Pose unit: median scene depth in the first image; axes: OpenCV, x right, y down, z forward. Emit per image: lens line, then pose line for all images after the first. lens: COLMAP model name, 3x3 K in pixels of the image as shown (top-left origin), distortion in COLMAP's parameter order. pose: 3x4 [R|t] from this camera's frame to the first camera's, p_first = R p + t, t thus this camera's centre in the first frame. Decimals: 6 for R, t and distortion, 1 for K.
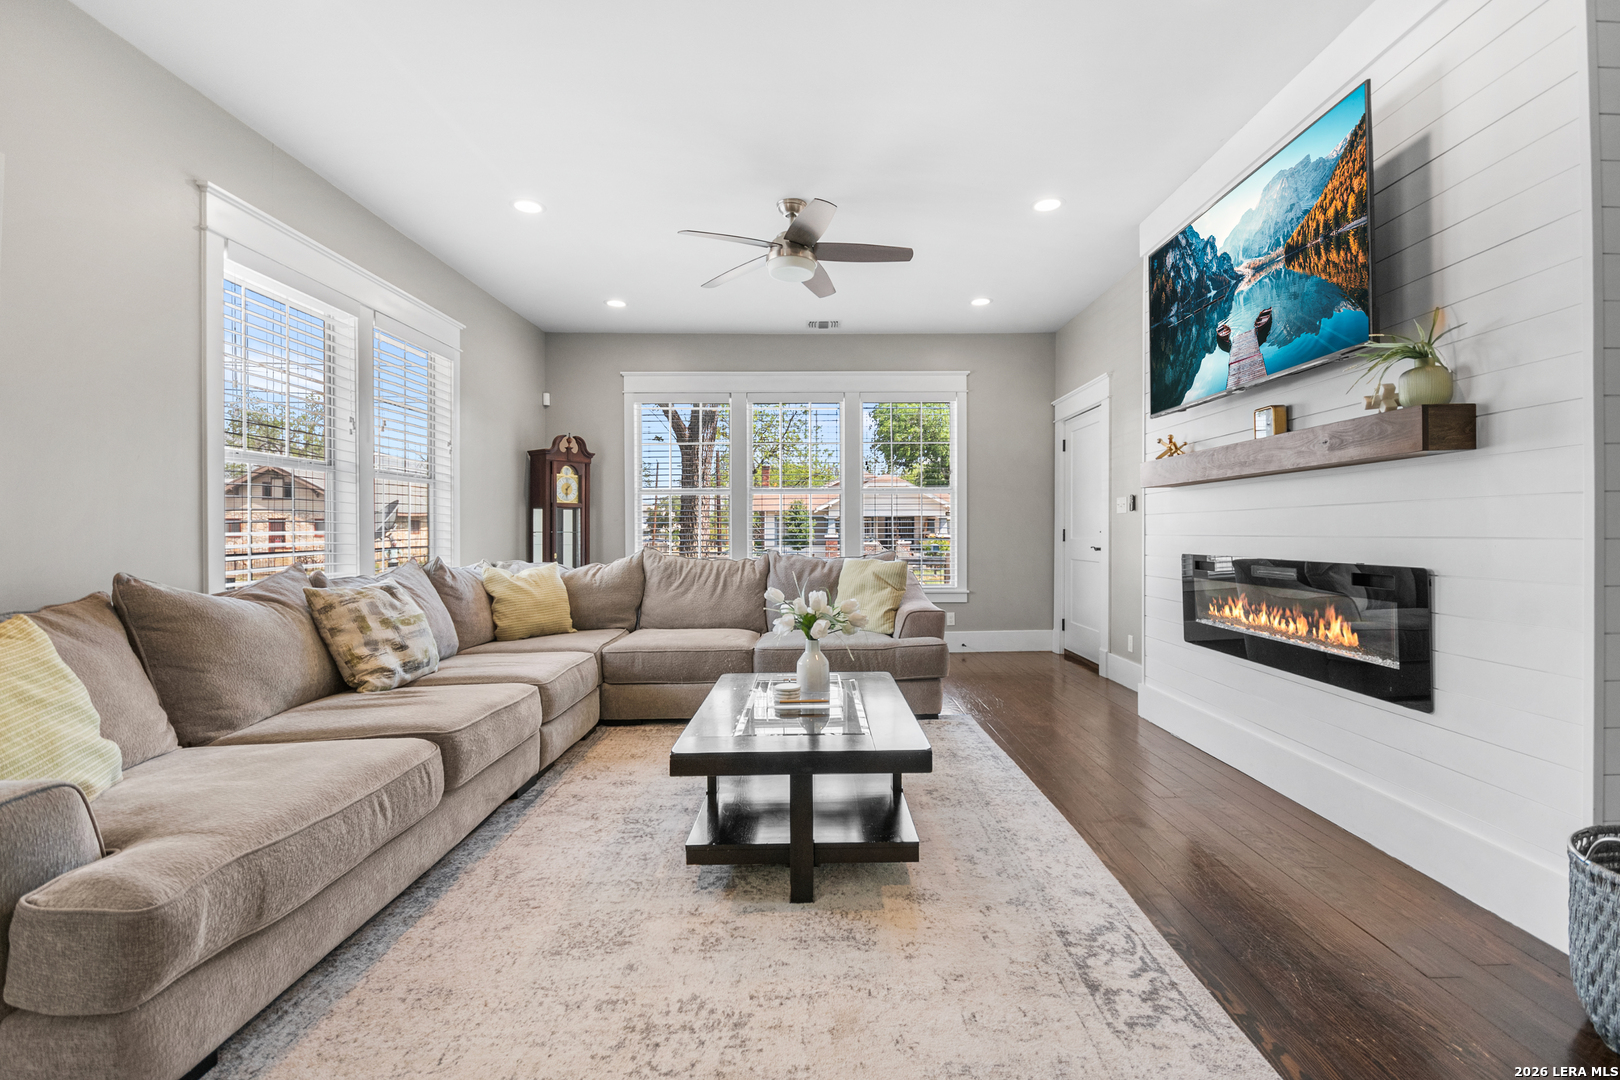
lens RADIAL K [[715.8, 0, 823.3], [0, 715.8, 541.4], [0, 0, 1]] dist [0.006798, -0.005061]
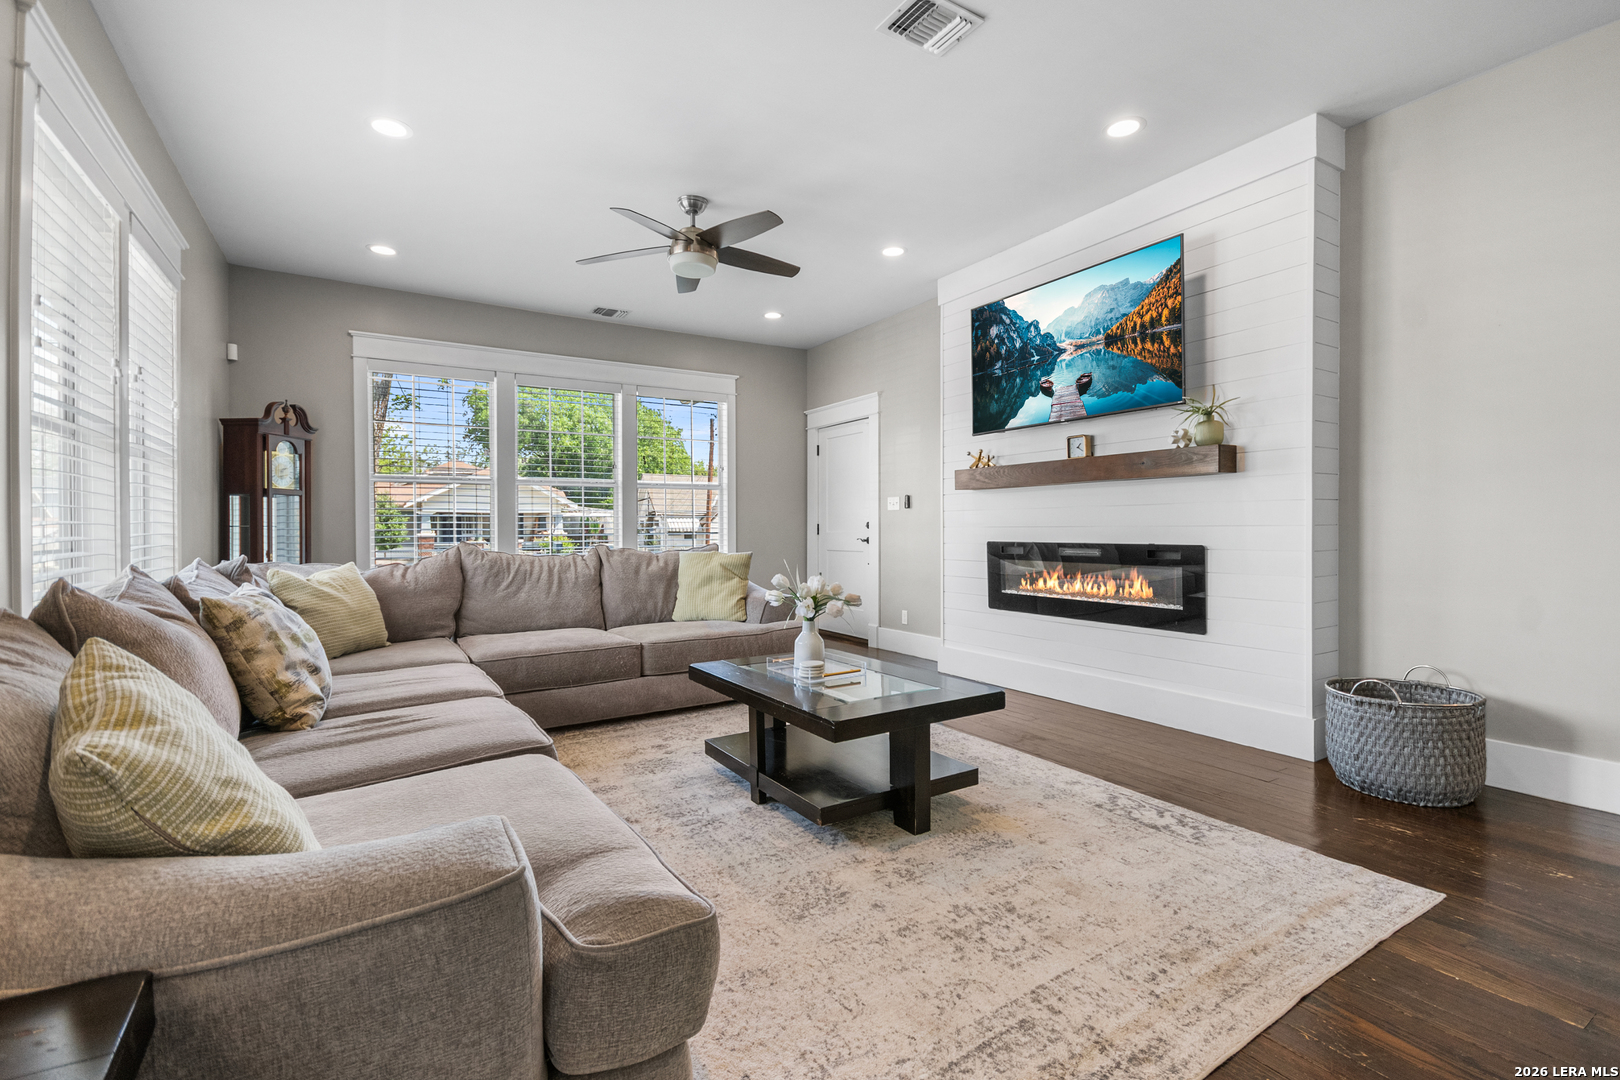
lens RADIAL K [[715.8, 0, 822.7], [0, 715.8, 530.2], [0, 0, 1]] dist [0.006798, -0.005061]
pose [[0.853231, -0.001482, 0.521531, -0.569547], [0.007481, 0.999928, -0.009398, 0.008189], [-0.521479, 0.011920, 0.853181, 0.047433]]
